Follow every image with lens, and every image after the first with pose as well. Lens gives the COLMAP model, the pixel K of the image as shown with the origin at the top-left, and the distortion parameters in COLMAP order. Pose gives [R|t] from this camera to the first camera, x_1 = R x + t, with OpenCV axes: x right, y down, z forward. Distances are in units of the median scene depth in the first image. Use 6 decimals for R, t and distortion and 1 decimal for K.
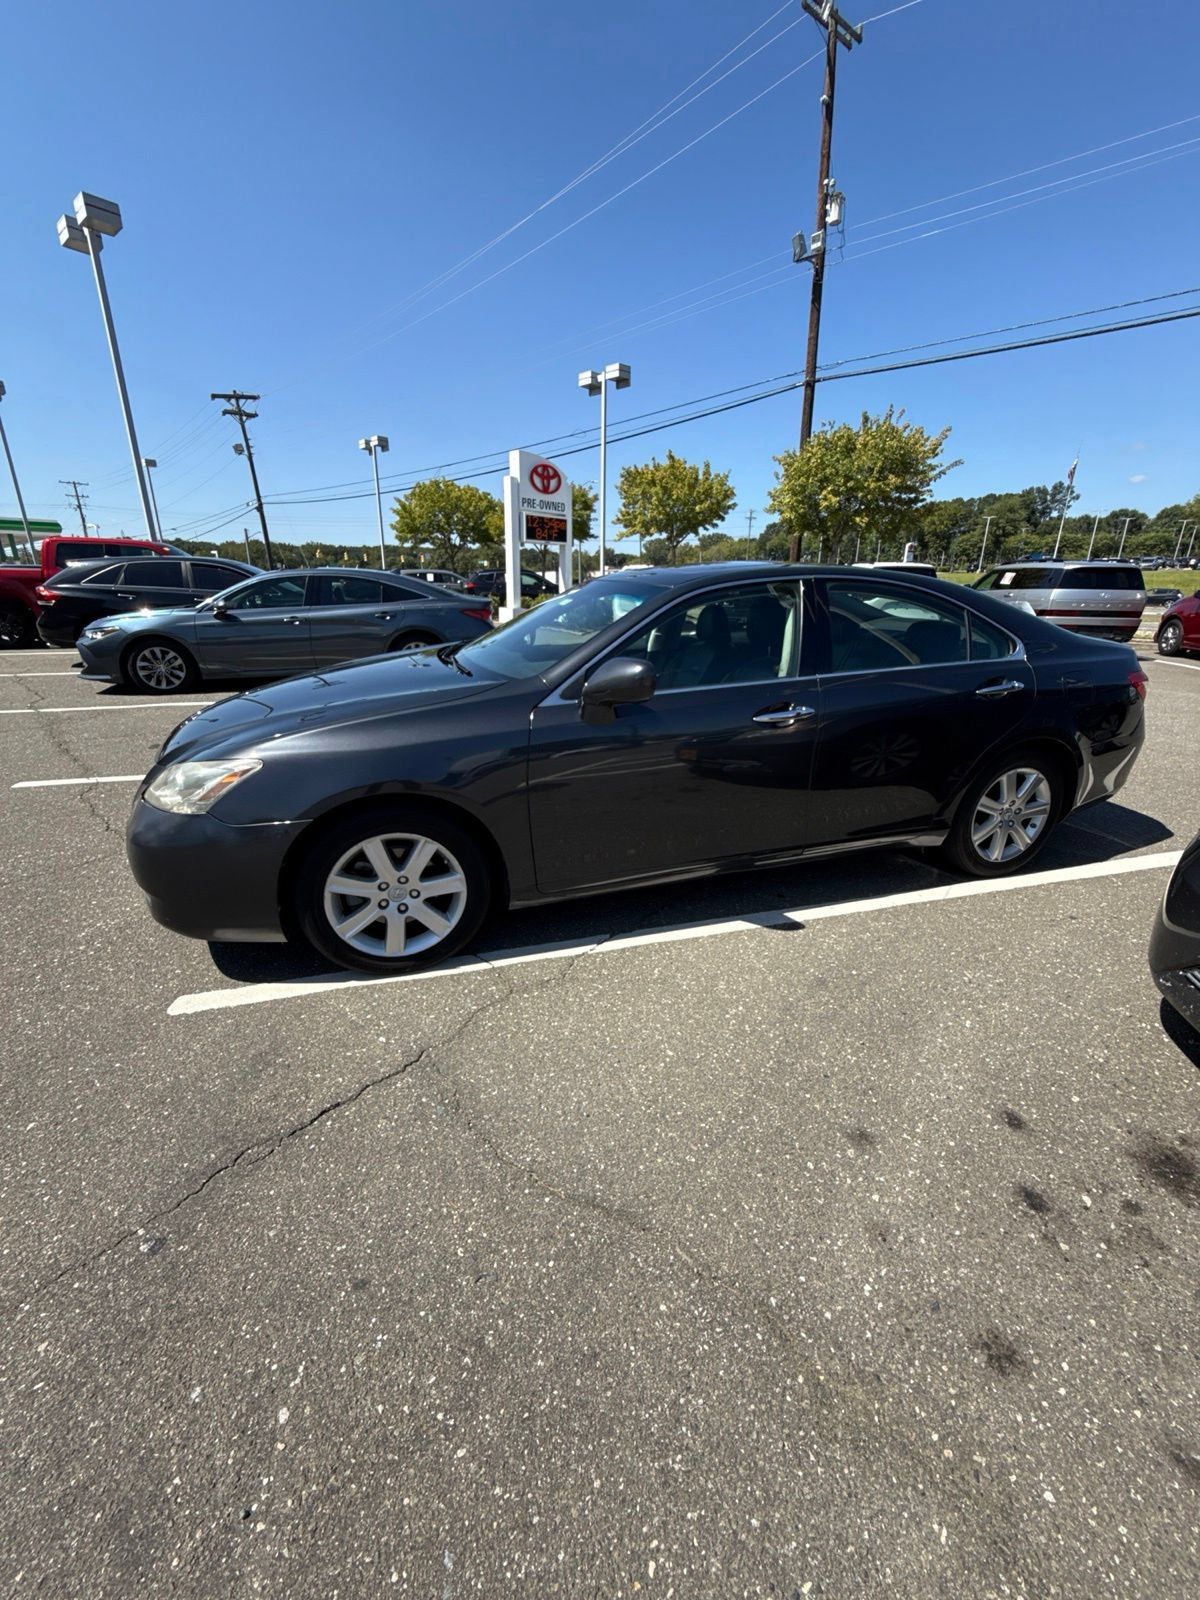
lens RADIAL K [[635.1, 0, 604.8], [0, 635.1, 803.8], [0, 0, 1]] dist [-0.000554, 0.000513]
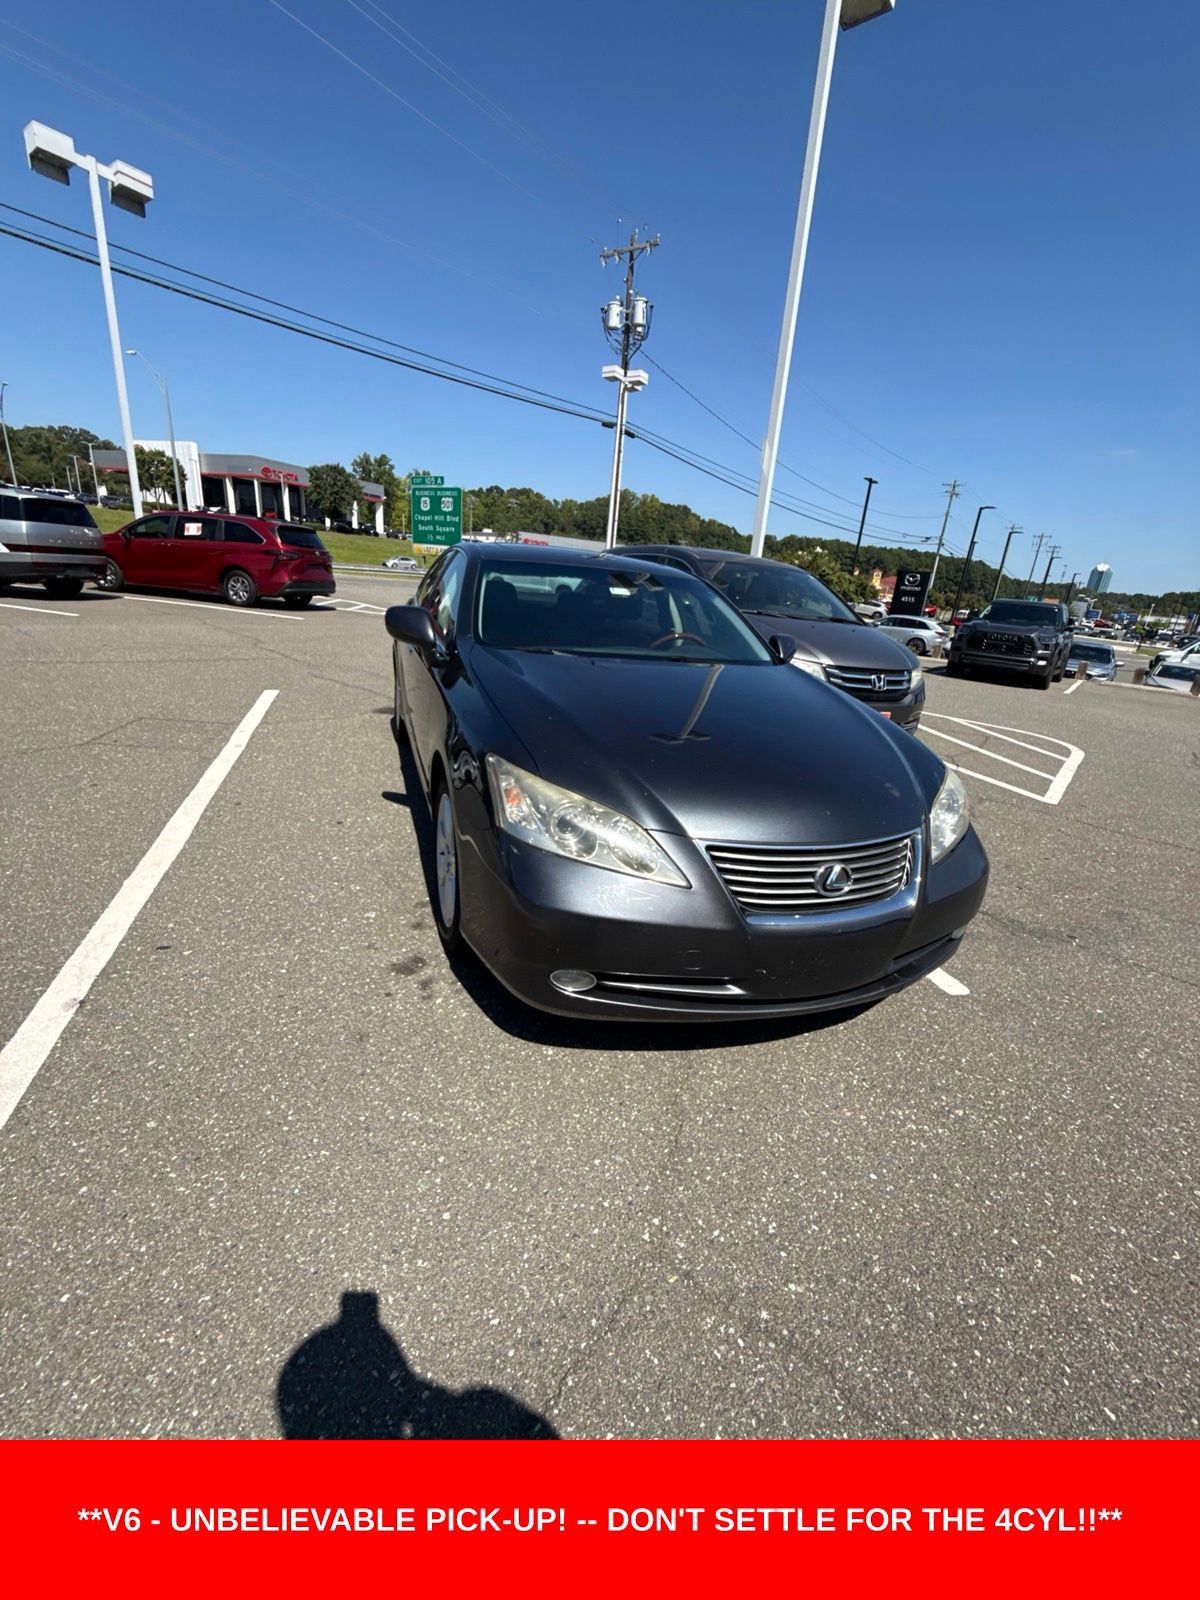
lens RADIAL K [[635.1, 0, 602.7], [0, 635.1, 801.9], [0, 0, 1]] dist [-0.000554, 0.000513]
pose [[-0.038682, -0.350643, 0.935710, -0.188511], [0.247696, 0.903821, 0.348933, -0.061803], [-0.968065, 0.245269, 0.051891, 0.175734]]
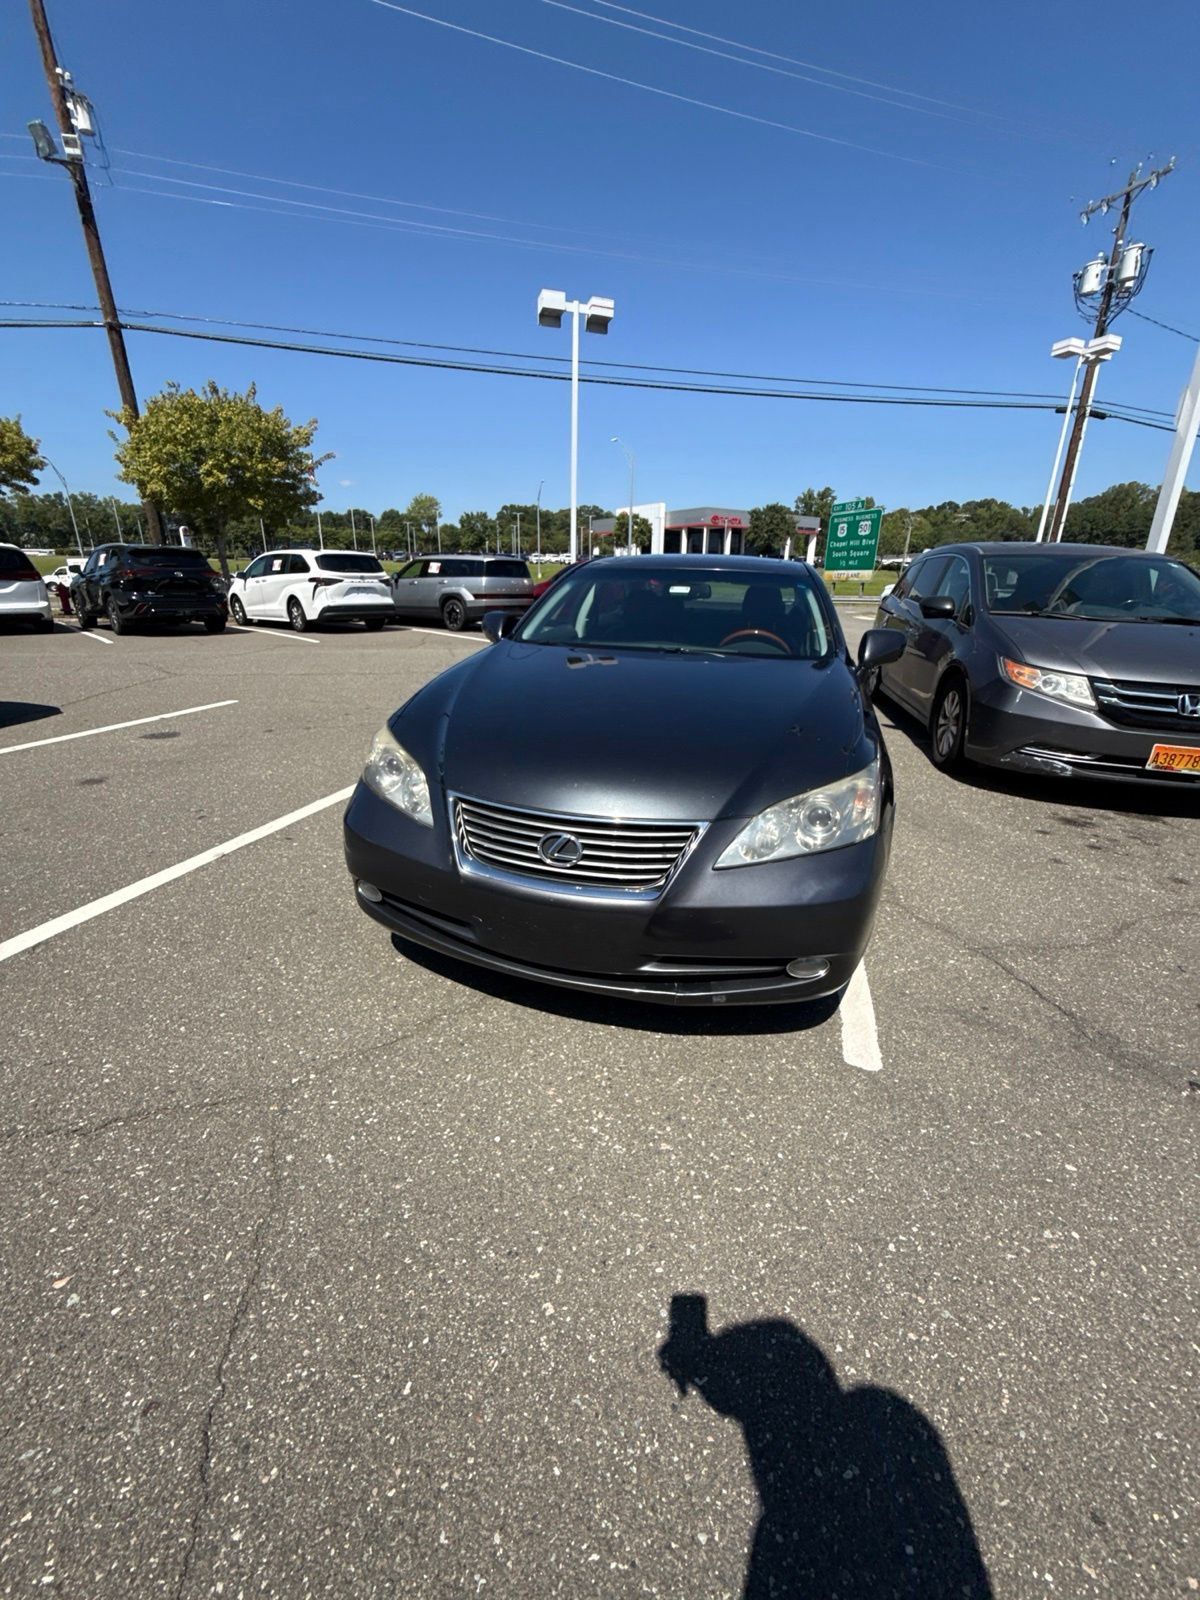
lens RADIAL K [[635.1, 0, 603.4], [0, 635.1, 801.2], [0, 0, 1]] dist [-0.000554, 0.000513]
pose [[0.546315, -0.276135, 0.790752, -0.174681], [0.265108, 0.952561, 0.149482, -0.029151], [-0.794517, 0.127971, 0.593604, 0.087371]]
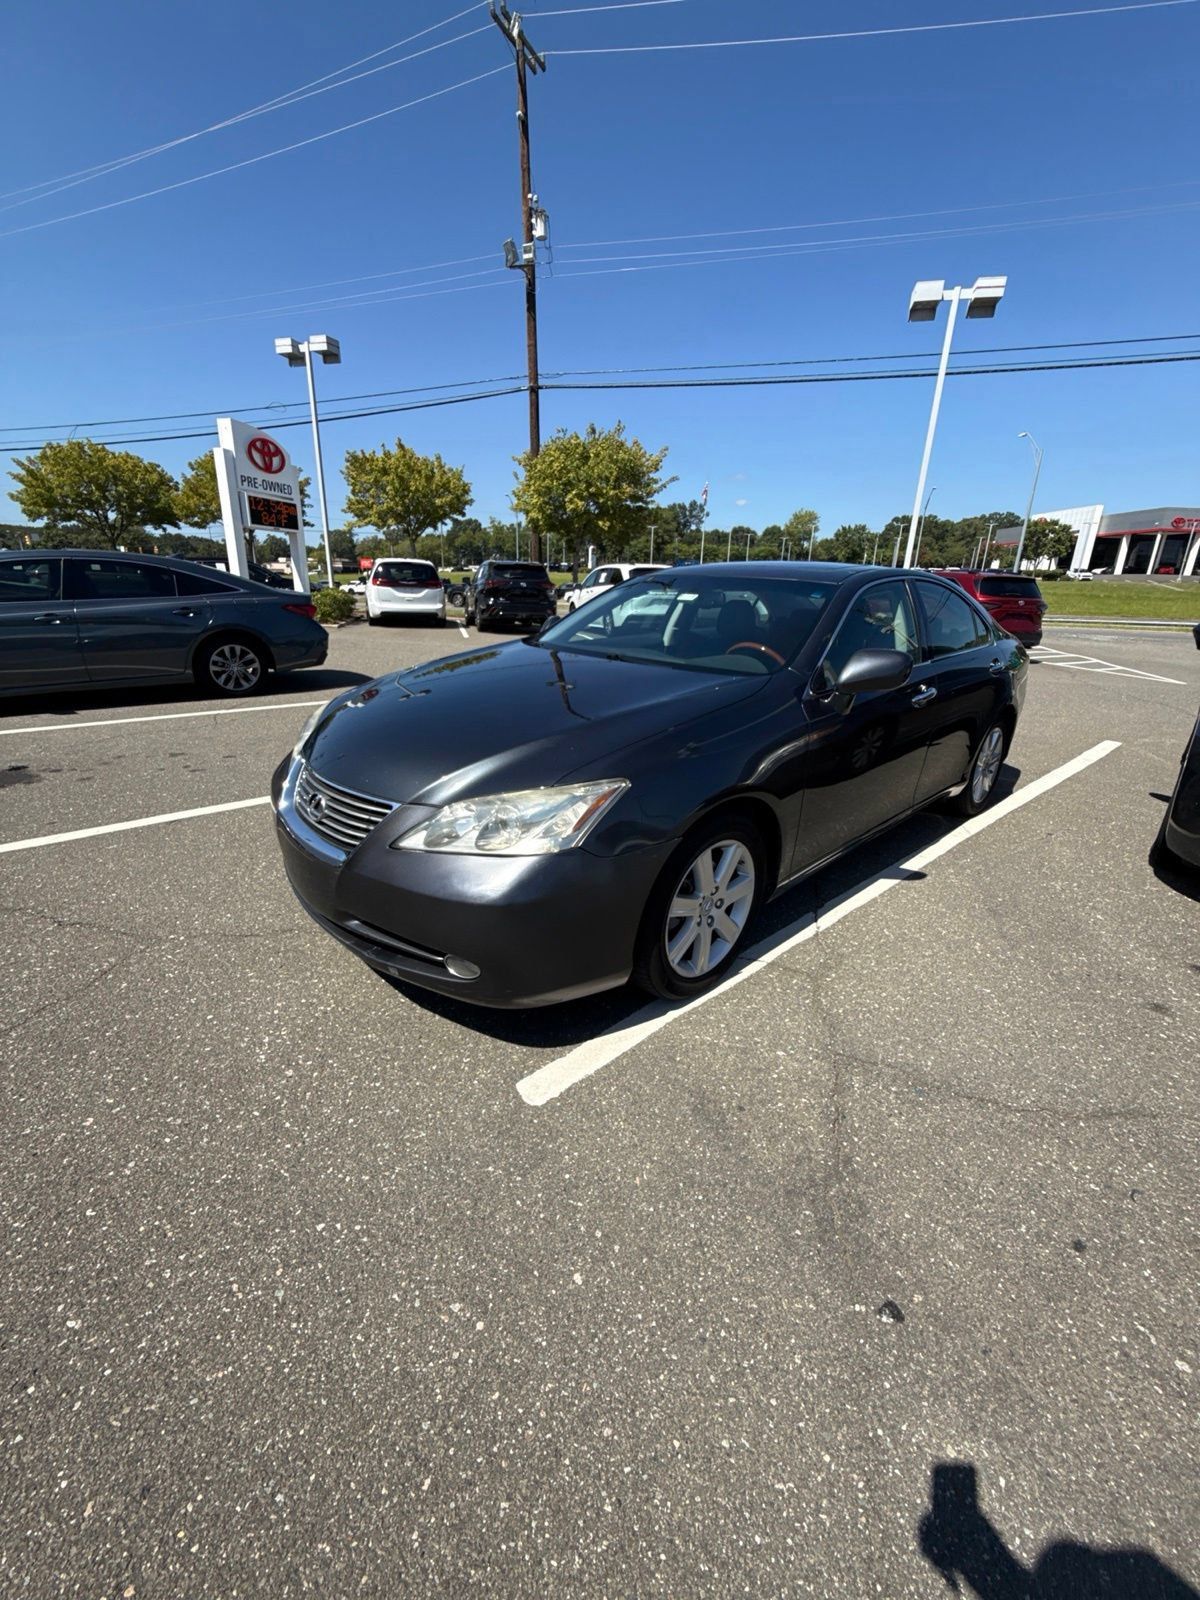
lens RADIAL K [[635.1, 0, 605.8], [0, 635.1, 803.1], [0, 0, 1]] dist [-0.000554, 0.000513]
pose [[0.898601, -0.126954, 0.420000, -0.106128], [0.125689, 0.991591, 0.030813, -0.007306], [-0.420380, 0.025101, 0.907001, 0.026601]]
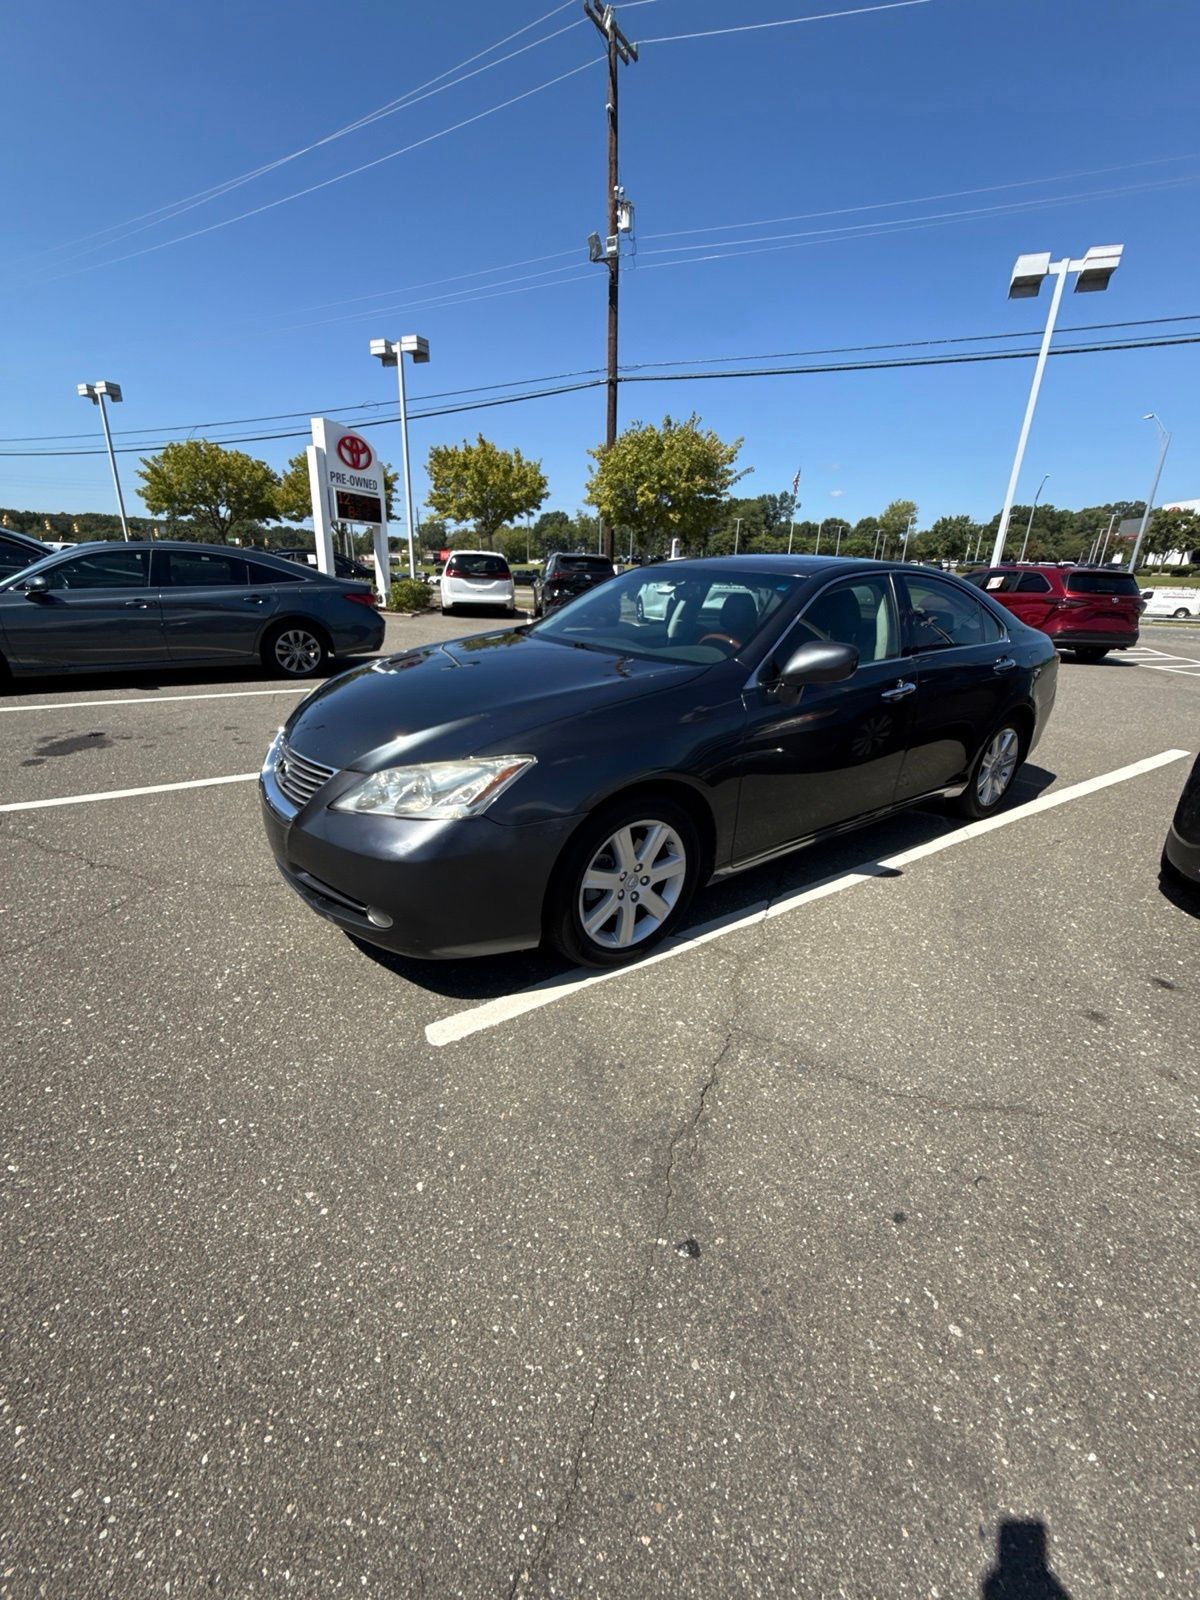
lens RADIAL K [[635.1, 0, 605.9], [0, 635.1, 803.4], [0, 0, 1]] dist [-0.000554, 0.000513]
pose [[0.945923, -0.086692, 0.312592, -0.084177], [0.081642, 0.996233, 0.029234, -0.001663], [-0.313949, -0.002133, 0.949437, 0.009374]]
